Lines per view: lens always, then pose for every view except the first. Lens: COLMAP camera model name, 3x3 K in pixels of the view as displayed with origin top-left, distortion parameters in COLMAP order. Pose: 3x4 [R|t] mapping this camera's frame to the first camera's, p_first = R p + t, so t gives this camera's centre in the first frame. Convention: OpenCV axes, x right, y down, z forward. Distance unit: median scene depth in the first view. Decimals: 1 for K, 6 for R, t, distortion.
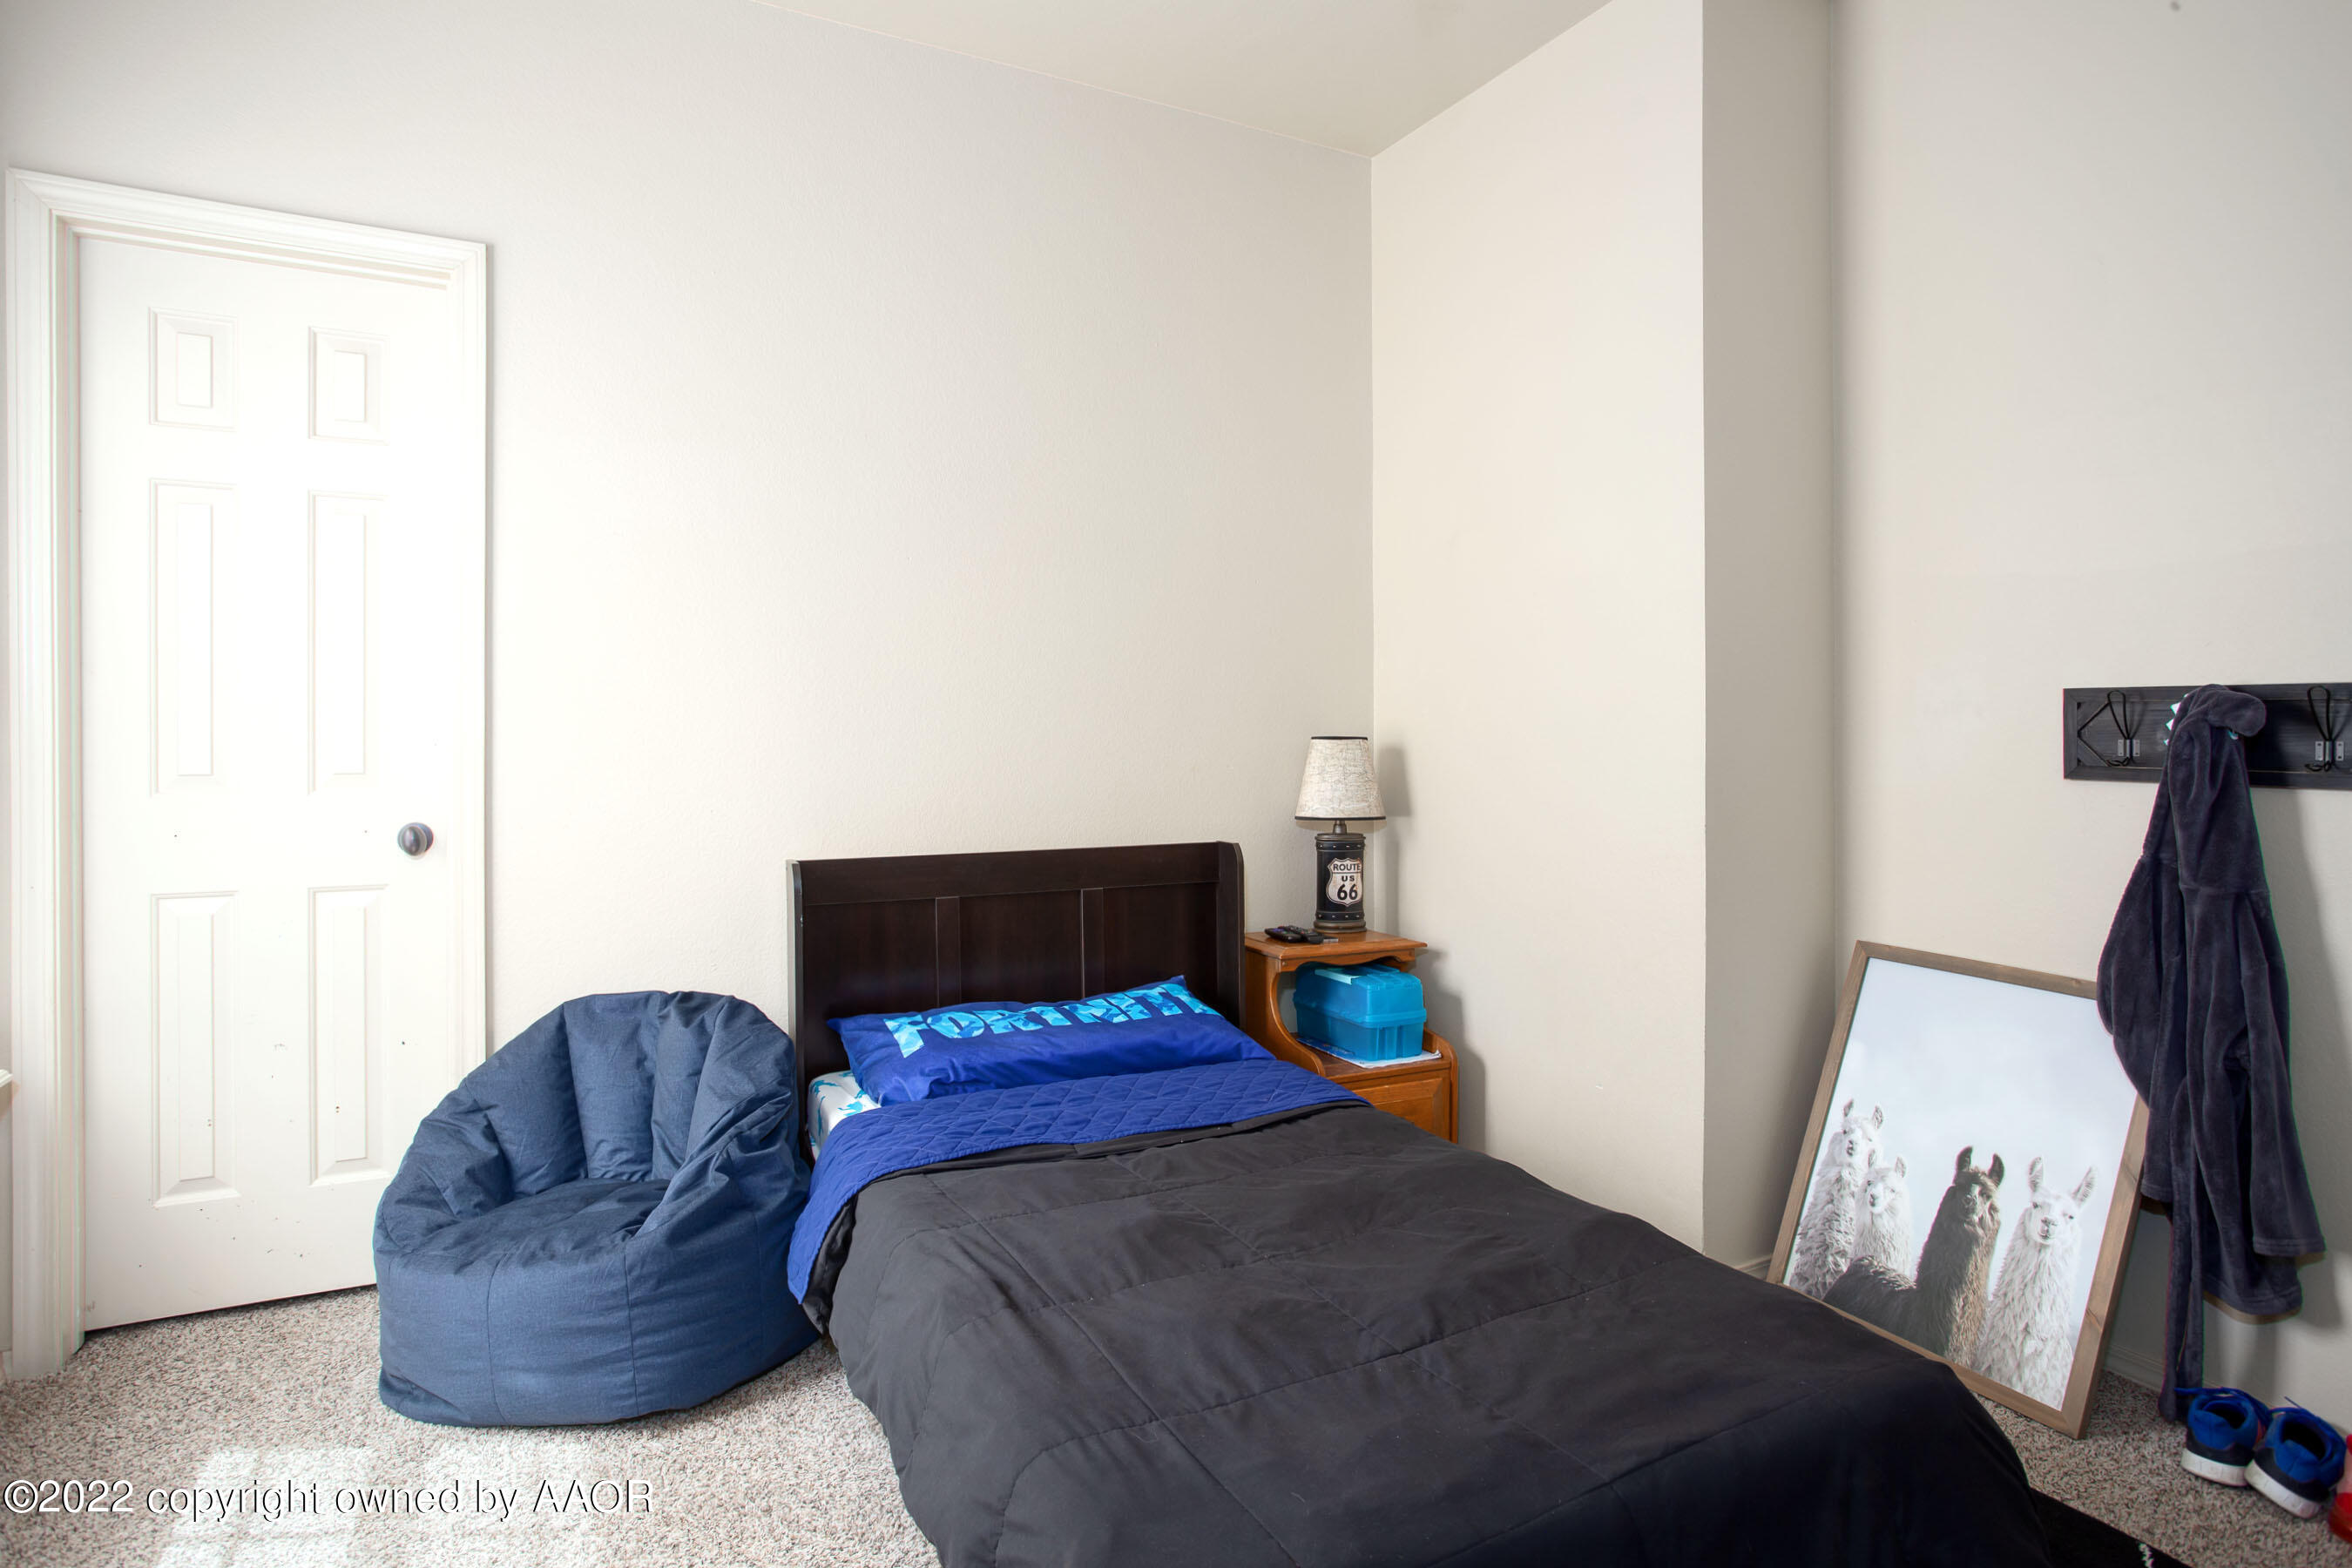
lens RADIAL K [[1278.3, 0, 1175.2], [0, 1278.3, 743.1], [0, 0, 1]] dist [-0.023426, -0.000114]
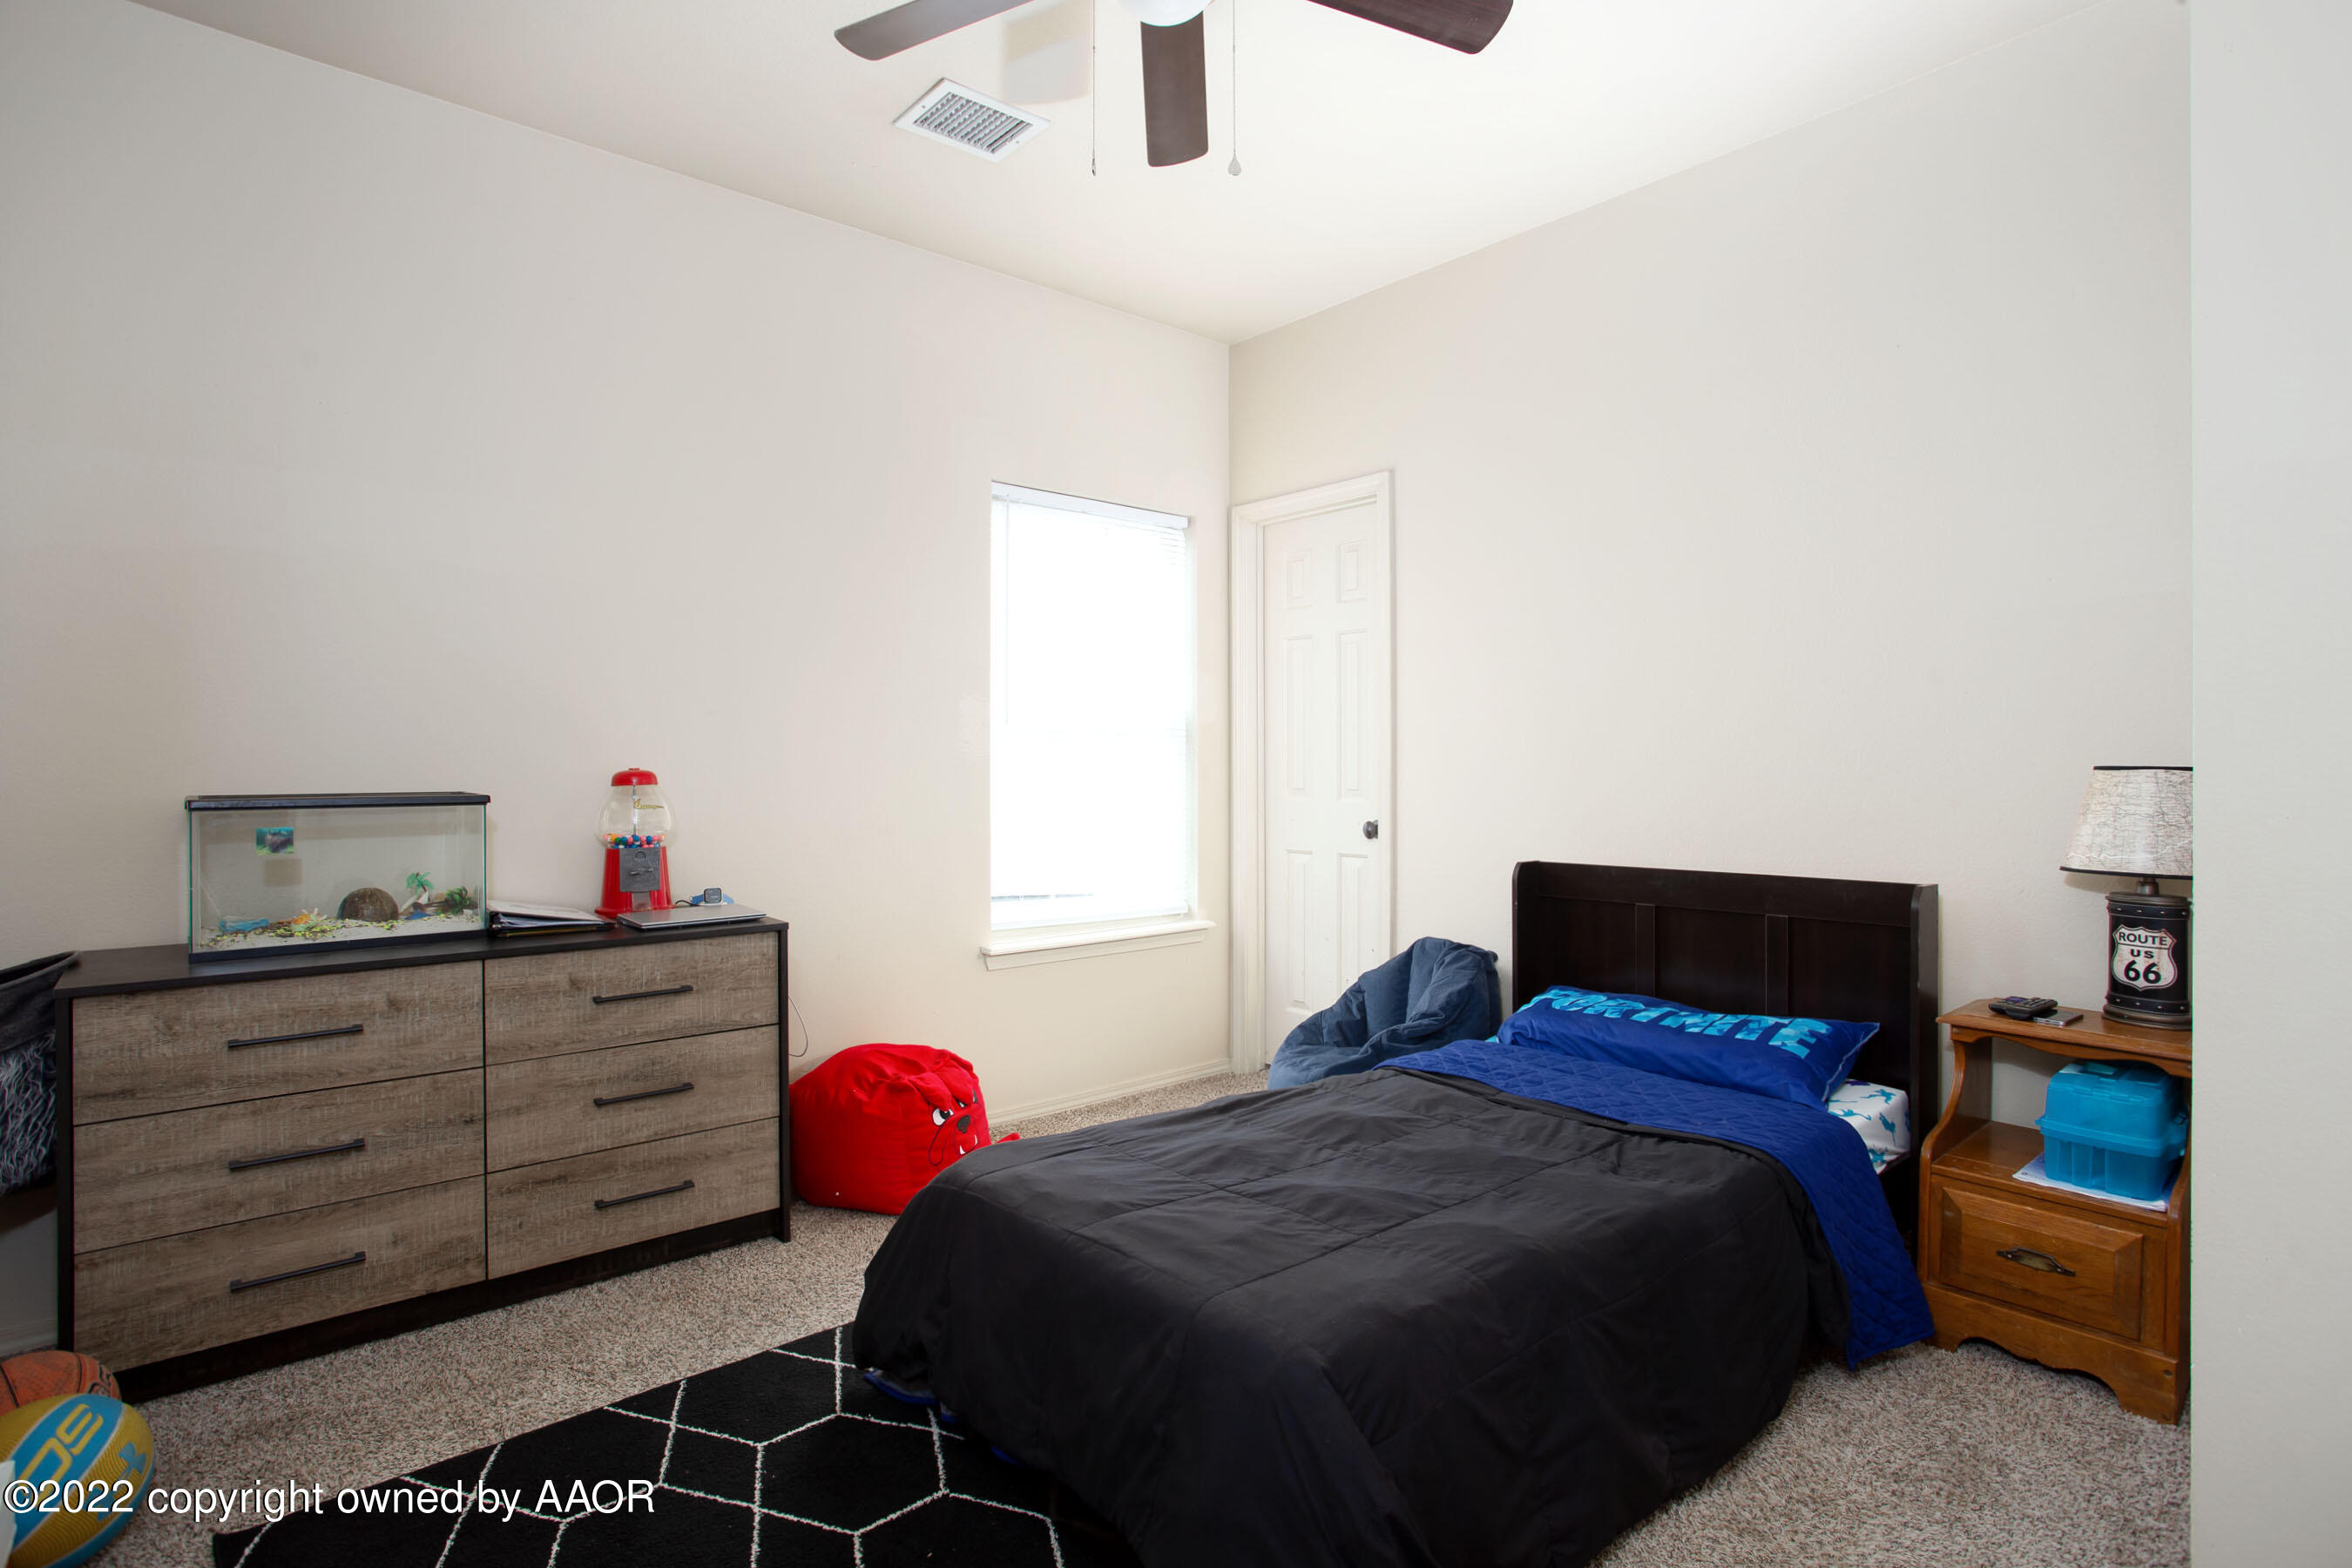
lens RADIAL K [[1172.8, 0, 1180.6], [0, 1172.8, 767.2], [0, 0, 1]] dist [-0.002837, -0.000629]
pose [[0.238950, -0.005056, -0.971019, 0.864211], [-0.000385, 0.999986, -0.005302, -0.000338], [0.971032, 0.001641, 0.238945, 0.365960]]
